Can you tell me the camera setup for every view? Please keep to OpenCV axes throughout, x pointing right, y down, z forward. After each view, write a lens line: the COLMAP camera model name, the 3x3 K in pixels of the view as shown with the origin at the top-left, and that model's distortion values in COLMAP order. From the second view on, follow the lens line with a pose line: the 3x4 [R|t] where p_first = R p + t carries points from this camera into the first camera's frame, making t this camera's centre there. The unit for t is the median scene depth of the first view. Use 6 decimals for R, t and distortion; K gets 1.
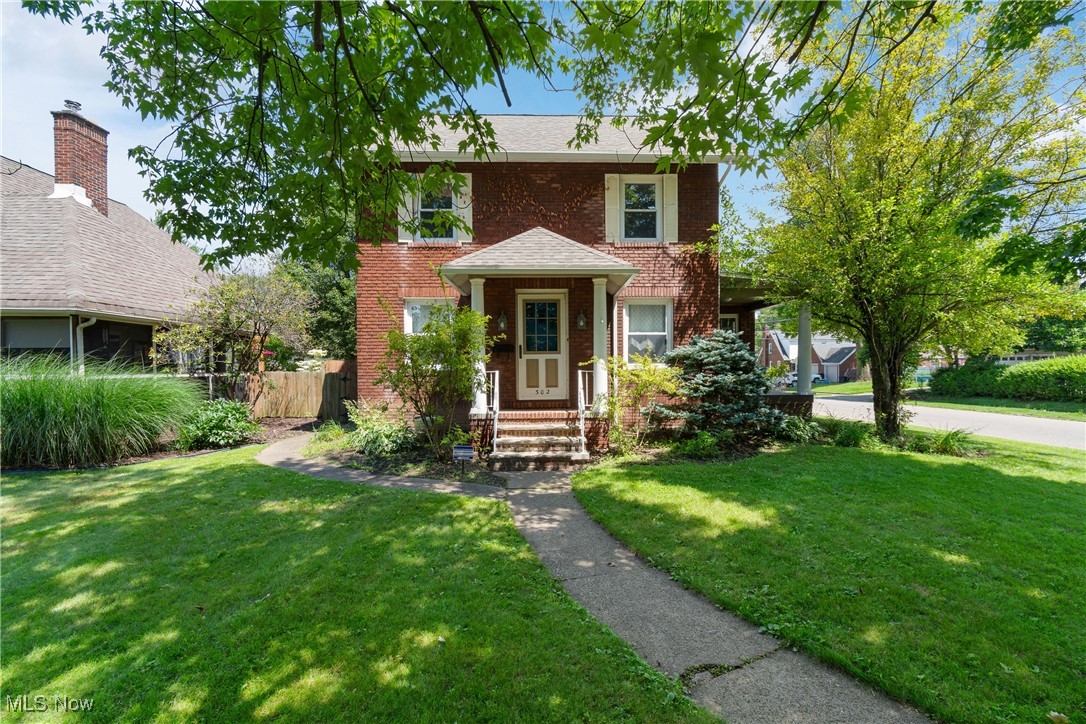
lens RADIAL K [[480.4, 0, 556.0], [0, 480.4, 375.3], [0, 0, 1]] dist [0.001540, -0.000078]
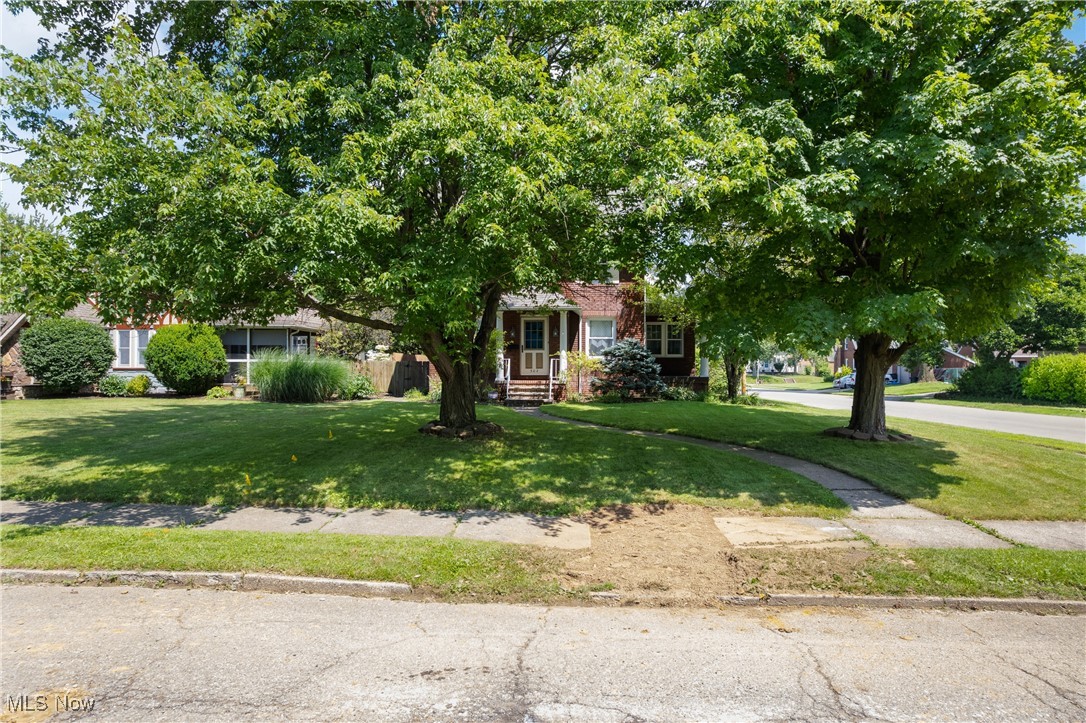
lens RADIAL K [[480.4, 0, 556.0], [0, 480.4, 374.8], [0, 0, 1]] dist [0.001540, -0.000078]
pose [[0.999429, 0.008456, -0.032721, 0.114247], [-0.008188, 0.999932, 0.008297, 0.033289], [0.032789, -0.008024, 0.999430, -0.816331]]
